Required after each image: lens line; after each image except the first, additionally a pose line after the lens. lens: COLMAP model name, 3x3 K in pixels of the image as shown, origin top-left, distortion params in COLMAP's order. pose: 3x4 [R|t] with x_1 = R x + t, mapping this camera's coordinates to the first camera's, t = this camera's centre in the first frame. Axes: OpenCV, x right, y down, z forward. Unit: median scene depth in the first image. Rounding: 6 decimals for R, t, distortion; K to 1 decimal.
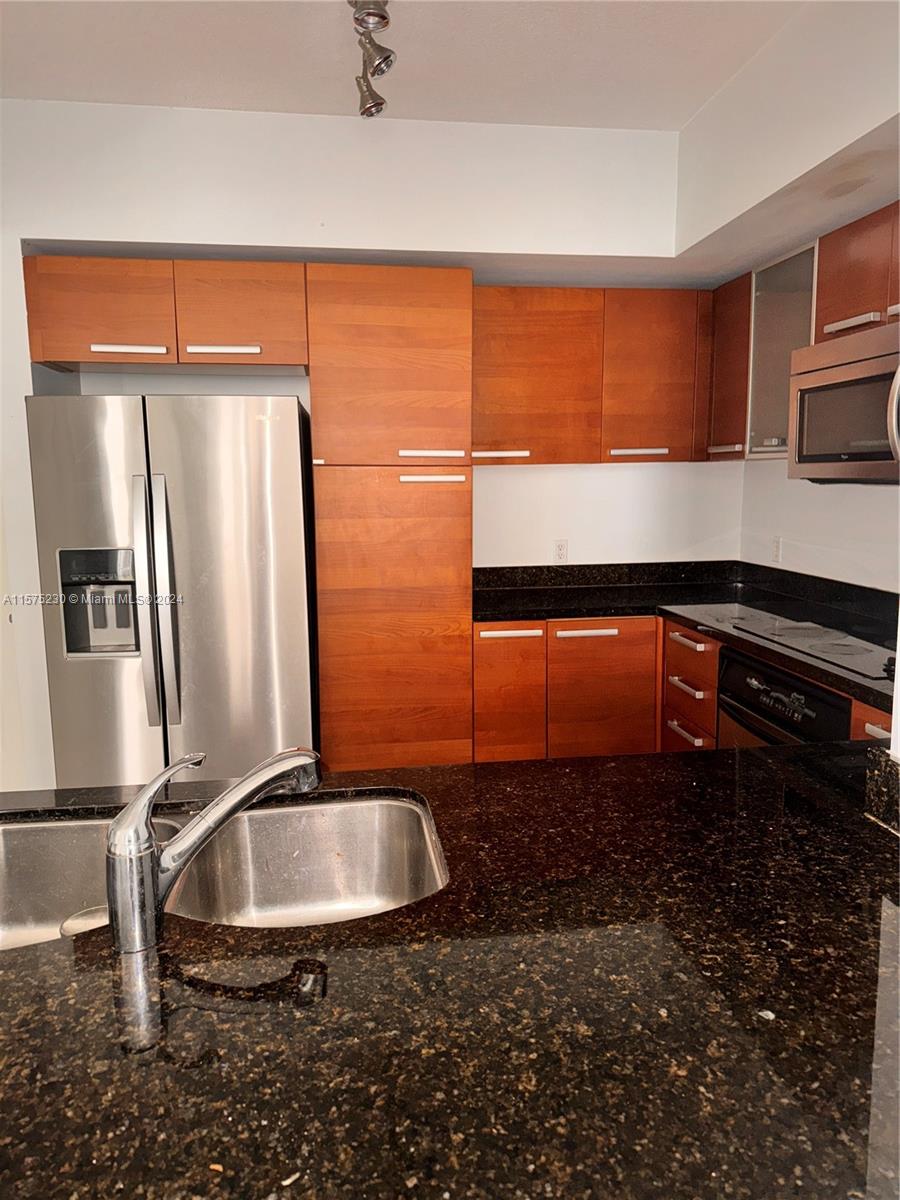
lens RADIAL K [[842.1, 0, 450.0], [0, 842.1, 600.0], [0, 0, 1]] dist [0.163067, -0.253309]
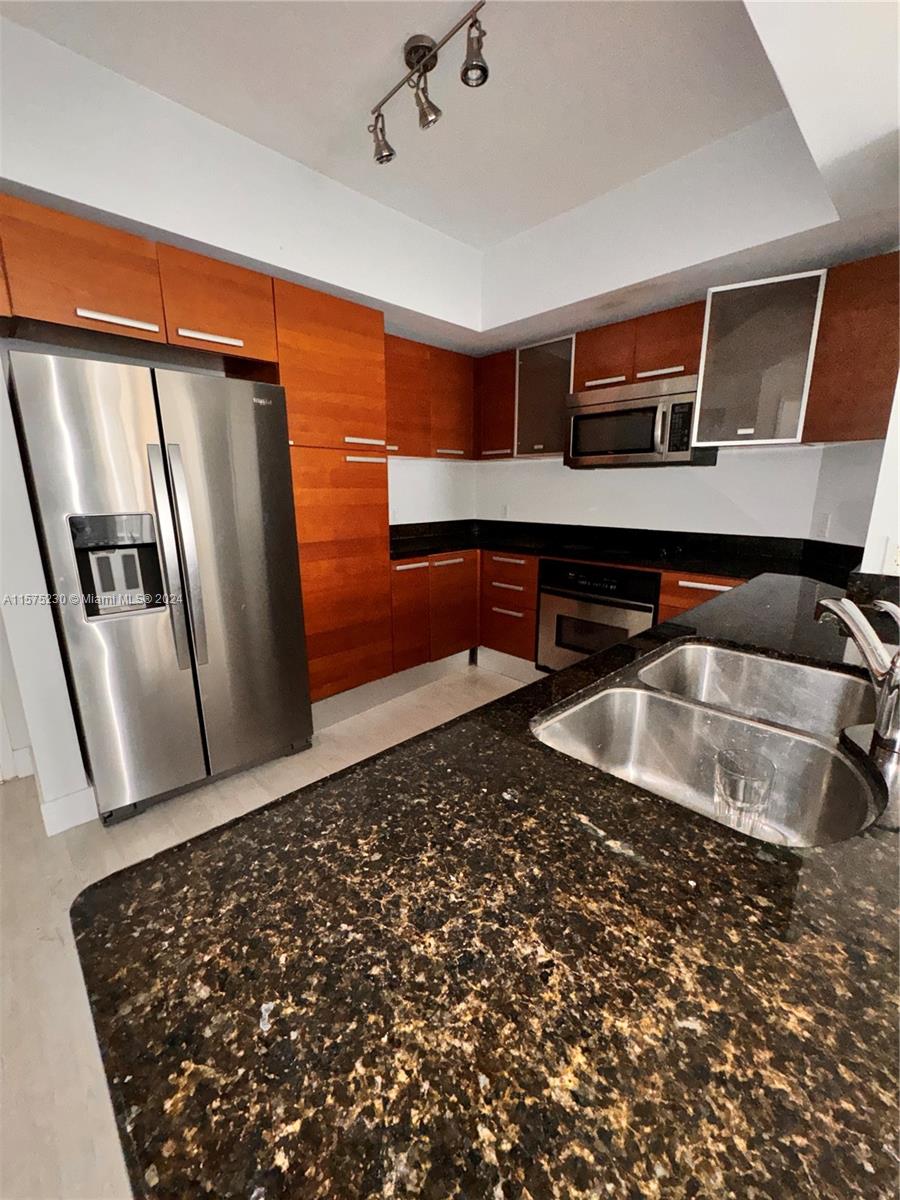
lens RADIAL K [[478.0, 0, 450.0], [0, 478.0, 600.0], [0, 0, 1]] dist [-0.001182, -0.000165]
pose [[0.811520, -0.127890, 0.570157, -0.386857], [0.081656, 0.991001, 0.106065, 0.014636], [-0.578590, -0.039518, 0.814660, 0.258599]]
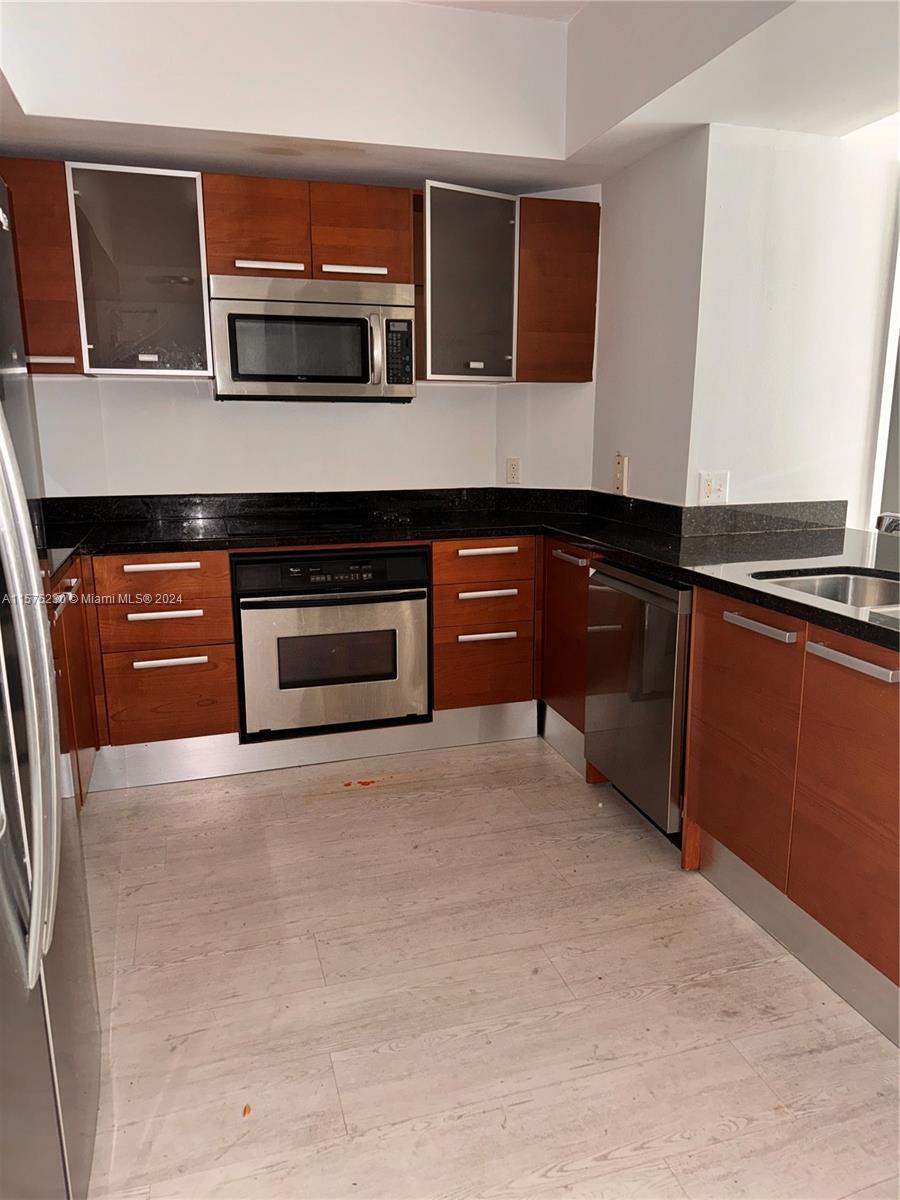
lens RADIAL K [[842.1, 0, 450.0], [0, 842.1, 600.0], [0, 0, 1]] dist [0.163067, -0.253309]
pose [[-0.153707, -0.211775, 0.965156, -0.690495], [0.147165, 0.960963, 0.234292, -0.093294], [-0.977096, 0.178050, -0.116541, 0.795195]]
